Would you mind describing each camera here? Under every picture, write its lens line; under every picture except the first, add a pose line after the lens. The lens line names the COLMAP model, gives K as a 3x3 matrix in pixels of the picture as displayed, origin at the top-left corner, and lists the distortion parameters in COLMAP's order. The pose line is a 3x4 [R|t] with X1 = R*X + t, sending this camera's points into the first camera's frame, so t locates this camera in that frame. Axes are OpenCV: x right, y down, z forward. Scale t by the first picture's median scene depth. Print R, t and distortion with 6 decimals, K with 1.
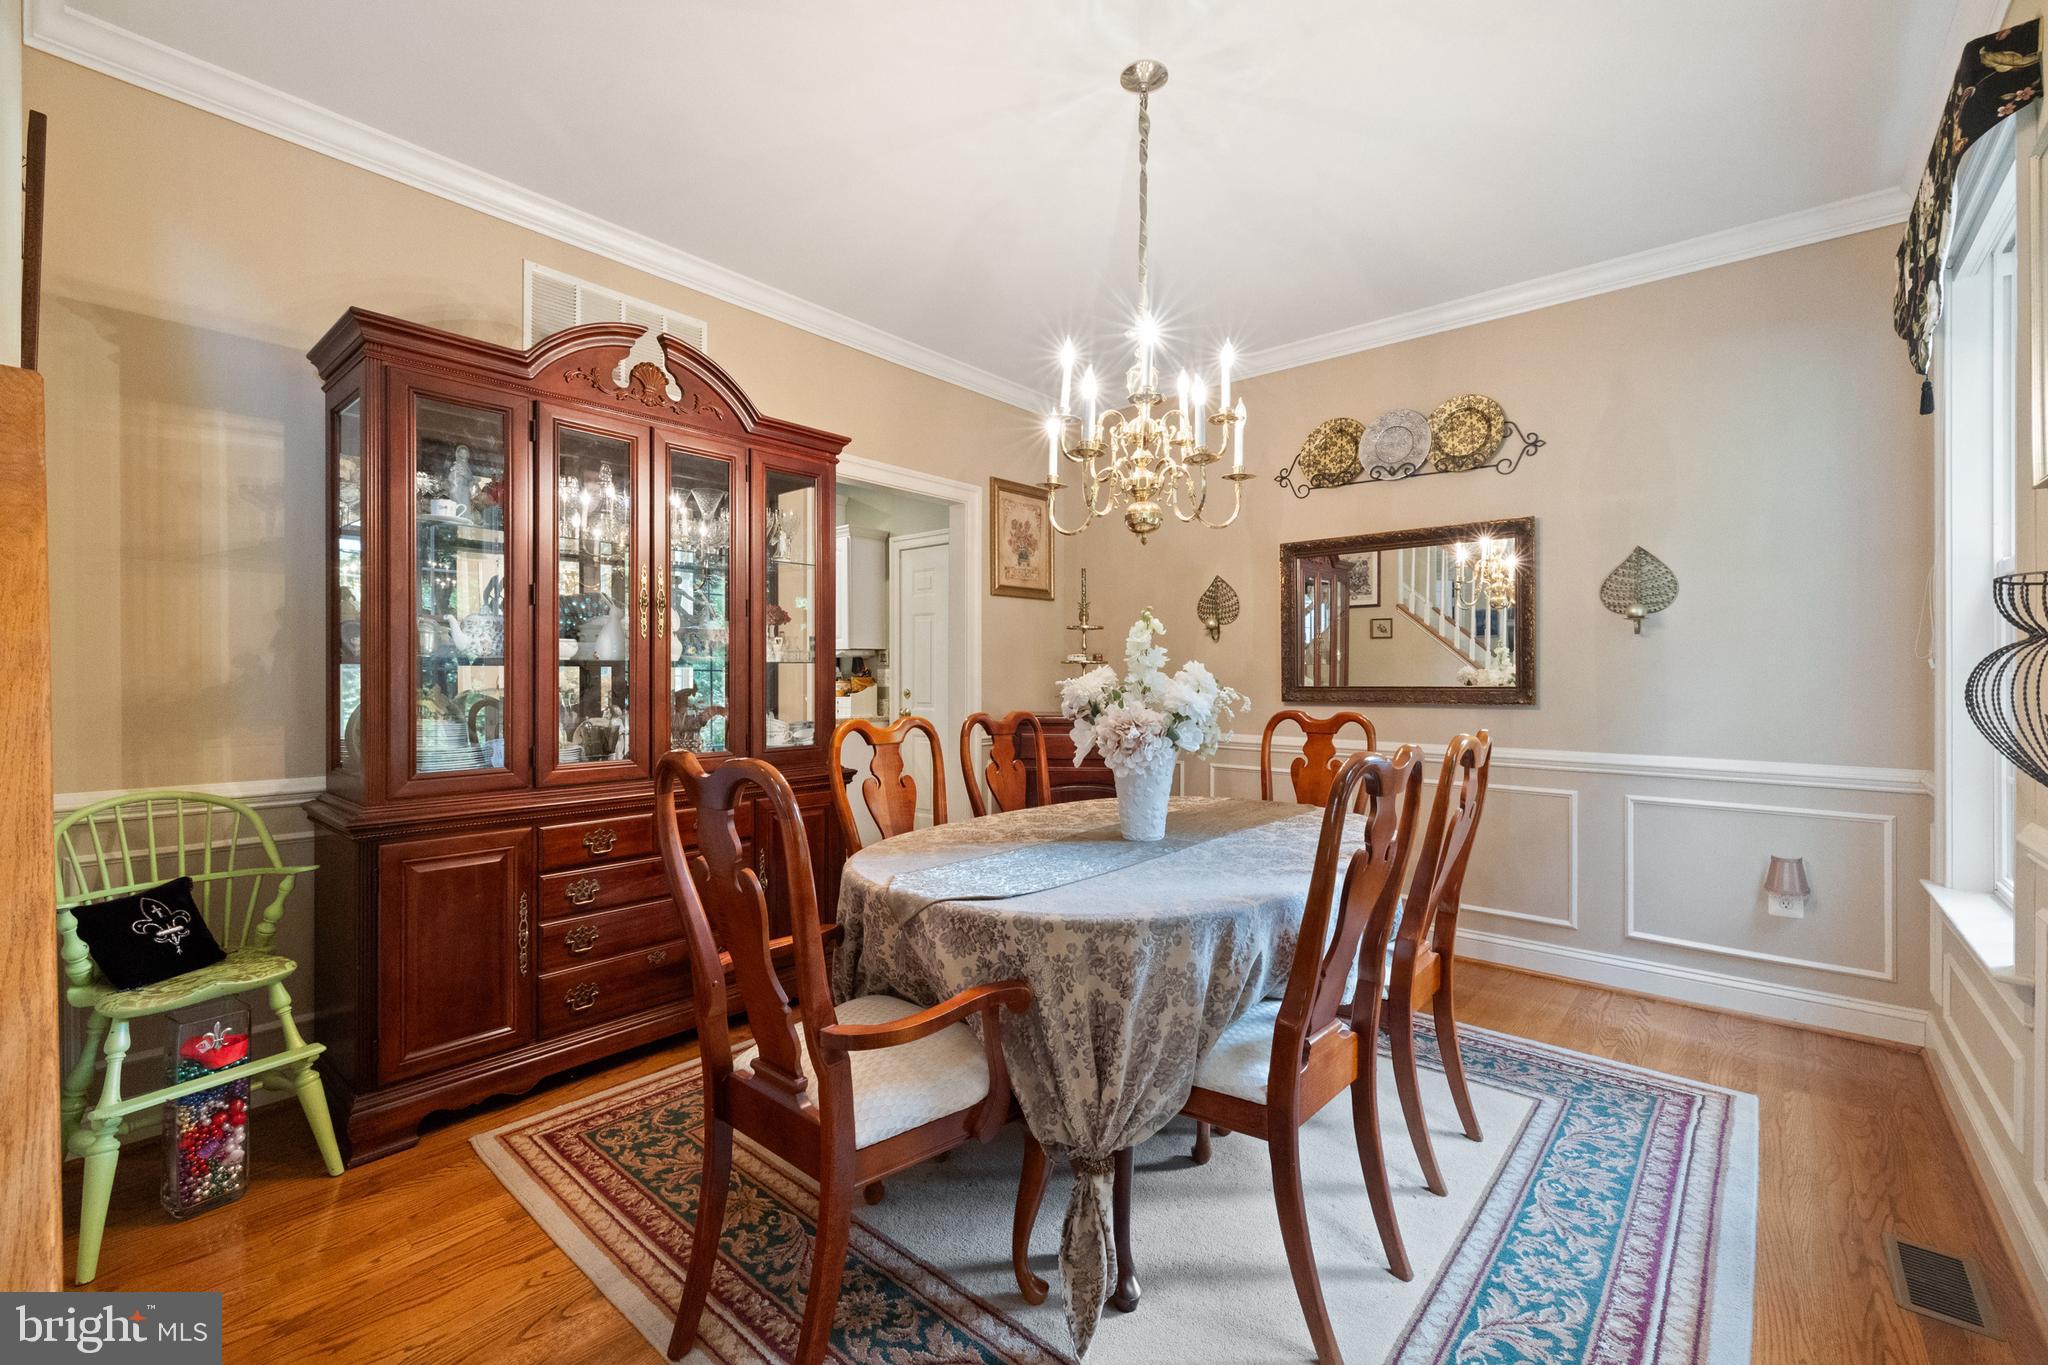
lens RADIAL K [[857.4, 0, 1033.3], [0, 857.4, 682.0], [0, 0, 1]] dist [-0.001936, 0.000046]
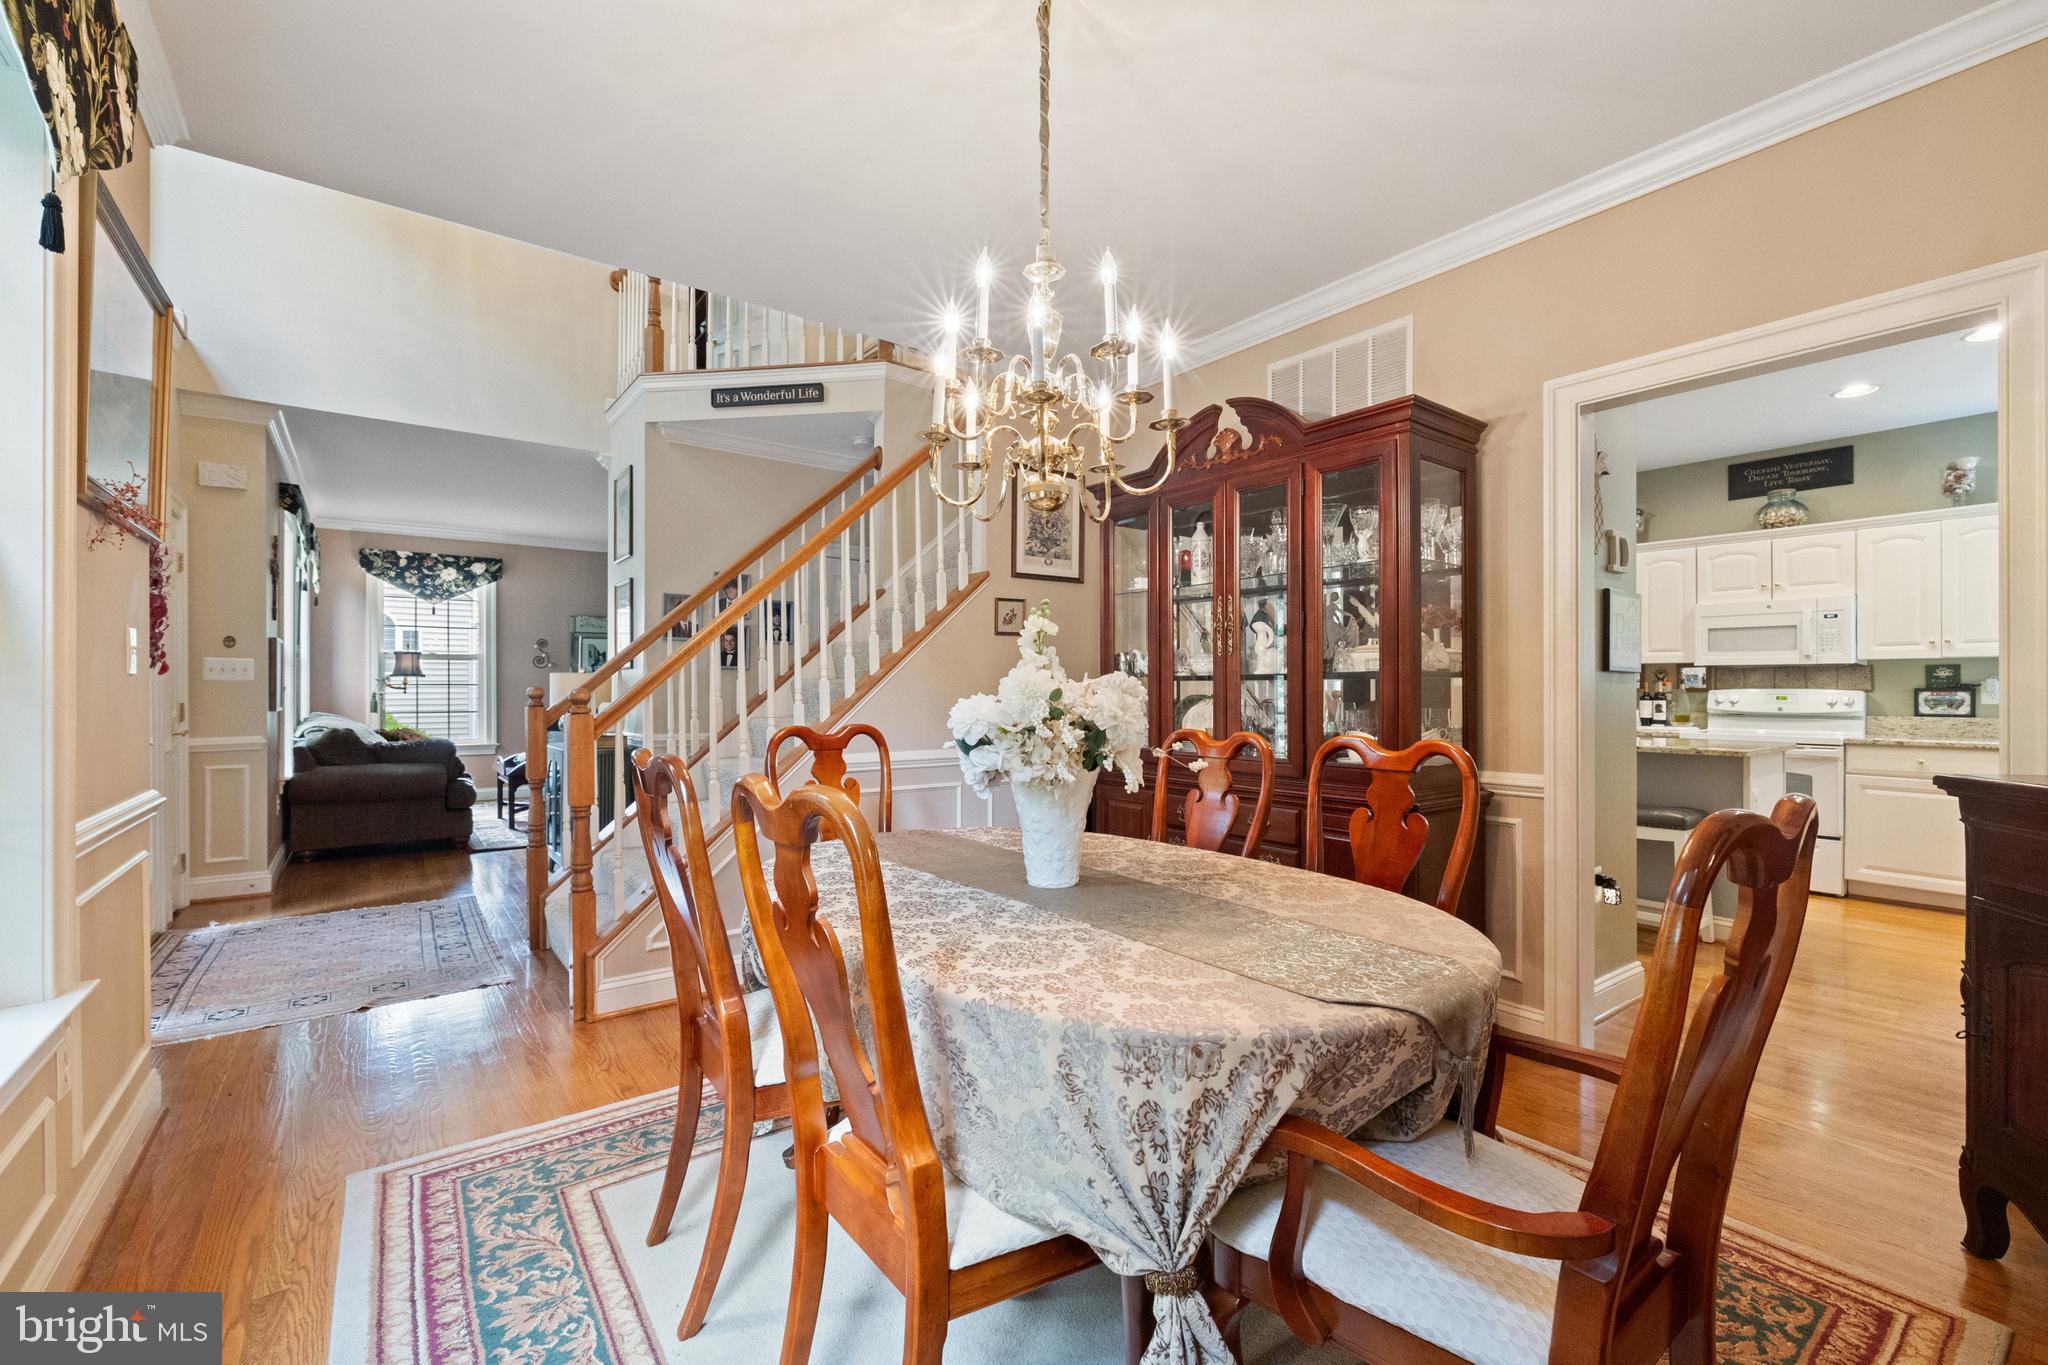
lens RADIAL K [[862.7, 0, 1025.0], [0, 862.7, 686.0], [0, 0, 1]] dist [0.001294, 0.000447]
pose [[-0.226535, -0.004930, -0.973990, 1.374786], [-0.008716, 0.999957, -0.003034, -0.000470], [0.973964, 0.007802, -0.226569, 1.681231]]
